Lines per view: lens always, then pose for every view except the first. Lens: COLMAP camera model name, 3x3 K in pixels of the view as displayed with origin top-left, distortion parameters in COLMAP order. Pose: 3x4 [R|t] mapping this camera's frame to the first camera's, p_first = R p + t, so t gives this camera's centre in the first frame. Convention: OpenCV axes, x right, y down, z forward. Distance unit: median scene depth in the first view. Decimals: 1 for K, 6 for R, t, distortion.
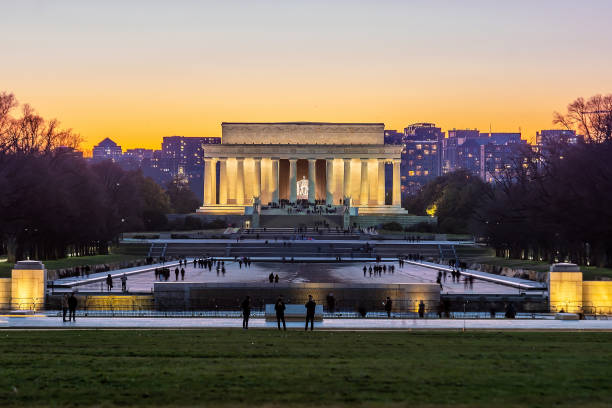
lens RADIAL K [[3380.0, 0, 306.0], [0, 3380.0, 204.0], [0, 0, 1]] dist [0.379562, 8.845034]
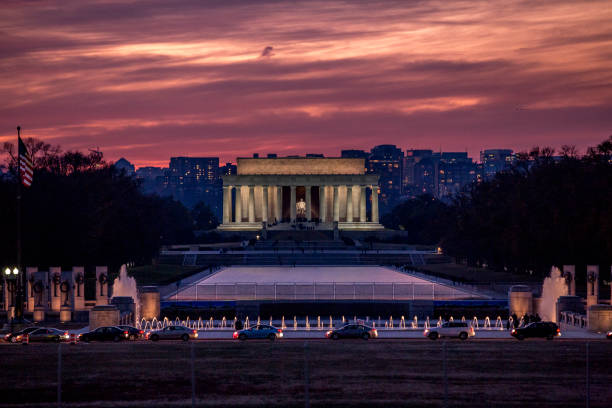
lens RADIAL K [[3380.0, 0, 306.0], [0, 3380.0, 204.0], [0, 0, 1]] dist [0.379562, 8.845034]
pose [[0.999676, -0.007316, 0.024365, -0.029952], [0.007068, 0.999922, 0.010249, -0.019550], [-0.024438, -0.010073, 0.999651, -0.265950]]
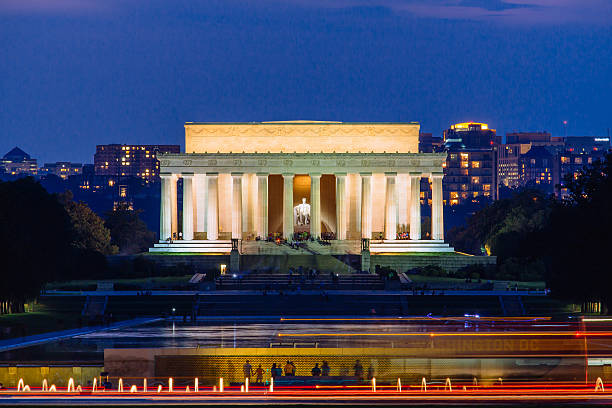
lens RADIAL K [[3380.0, 0, 306.0], [0, 3380.0, 204.0], [0, 0, 1]] dist [0.379562, 8.845034]
pose [[0.999981, -0.005746, 0.002293, -0.001769], [0.005788, 0.999811, -0.018535, 0.005677], [-0.002186, 0.018548, 0.999826, 0.305236]]
